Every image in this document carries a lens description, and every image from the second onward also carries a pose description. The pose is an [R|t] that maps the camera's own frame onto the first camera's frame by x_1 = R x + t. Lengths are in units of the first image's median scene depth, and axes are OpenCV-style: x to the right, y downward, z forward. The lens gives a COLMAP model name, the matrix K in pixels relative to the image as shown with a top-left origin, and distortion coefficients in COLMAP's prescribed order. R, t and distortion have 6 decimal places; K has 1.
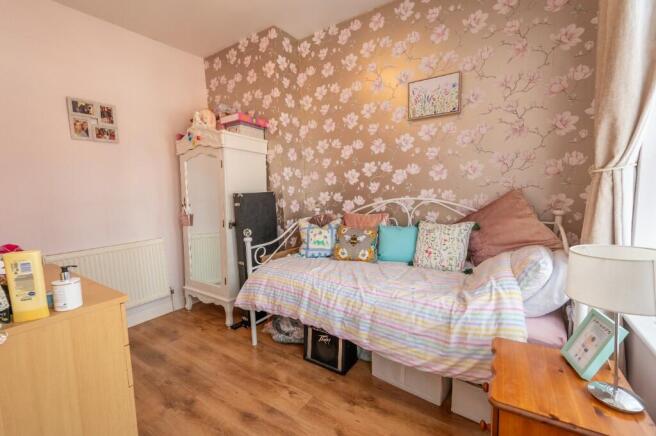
lens RADIAL K [[263.1, 0, 329.5], [0, 263.1, 230.7], [0, 0, 1]] dist [0.000370, 0.000014]
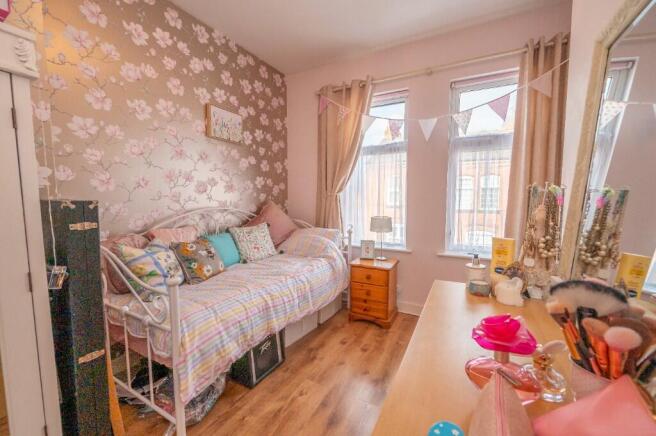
lens RADIAL K [[262.8, 0, 325.2], [0, 262.8, 219.1], [0, 0, 1]] dist [-0.003461, -0.000196]
pose [[-0.047913, -0.061329, 0.996967, -0.996726], [0.147441, 0.986745, 0.067786, -0.104547], [-0.987910, 0.150242, -0.038236, 0.735441]]
